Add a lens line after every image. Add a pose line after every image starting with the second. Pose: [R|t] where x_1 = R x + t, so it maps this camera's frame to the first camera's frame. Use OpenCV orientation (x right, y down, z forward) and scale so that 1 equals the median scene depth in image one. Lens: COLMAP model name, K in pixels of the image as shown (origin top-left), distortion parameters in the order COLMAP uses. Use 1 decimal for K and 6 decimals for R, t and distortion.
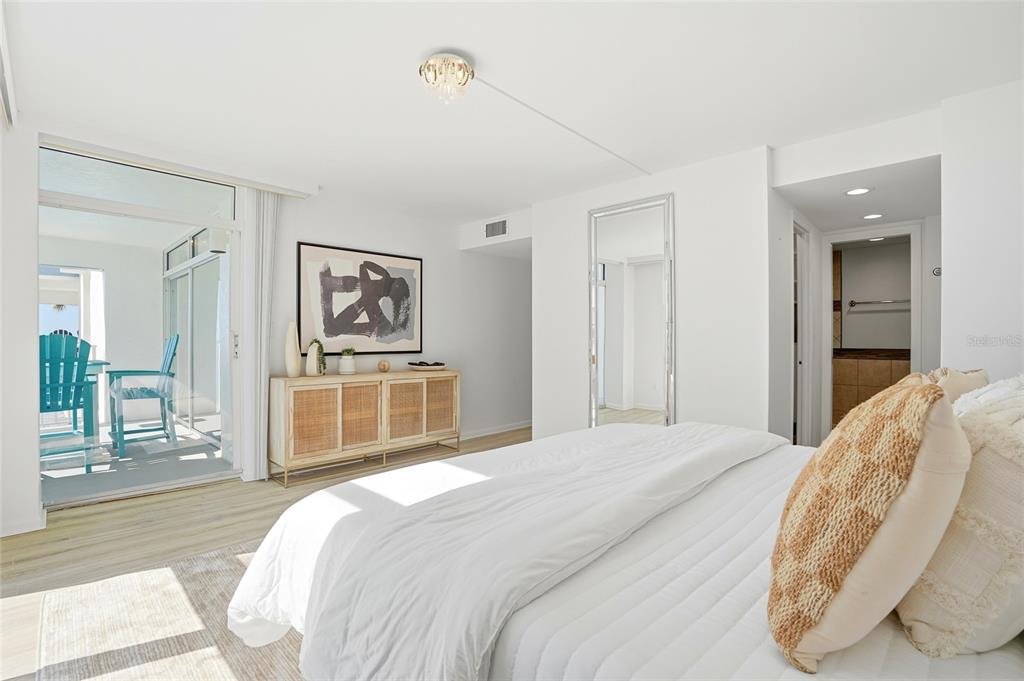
lens RADIAL K [[475.8, 0, 511.7], [0, 475.8, 338.5], [0, 0, 1]] dist [-0.073141, 0.028189]
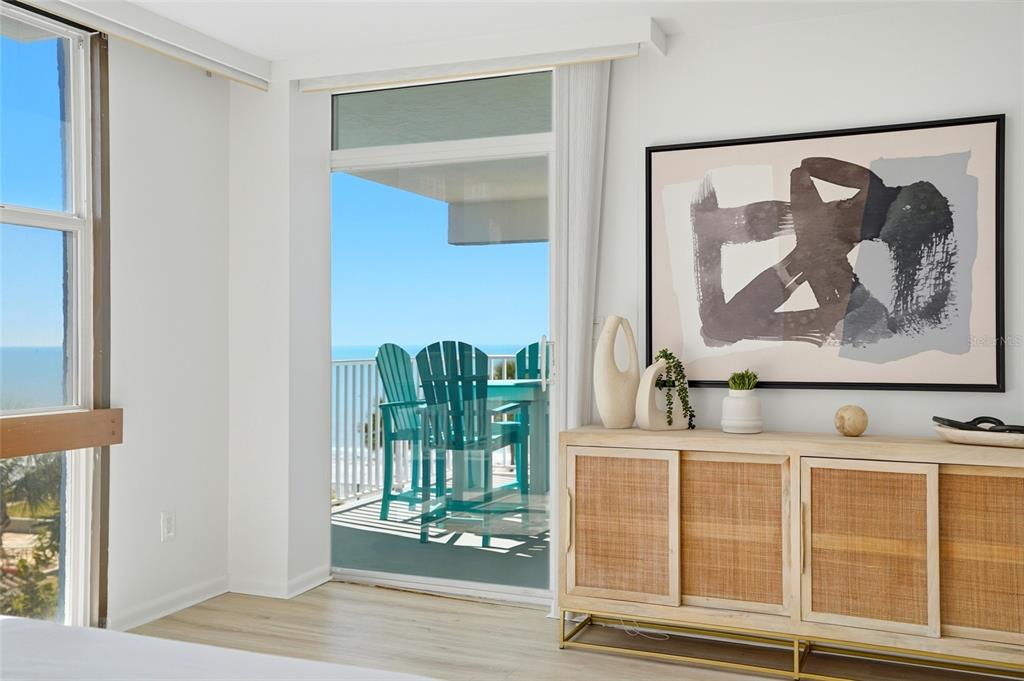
lens RADIAL K [[971.8, 0, 502.4], [0, 971.8, 336.8], [0, 0, 1]] dist [0.080050, 0.001422]
pose [[0.360859, -0.005609, -0.932604, 0.390127], [0.002480, 0.999984, -0.005054, -0.007121], [0.932617, -0.000489, 0.360867, 0.459397]]
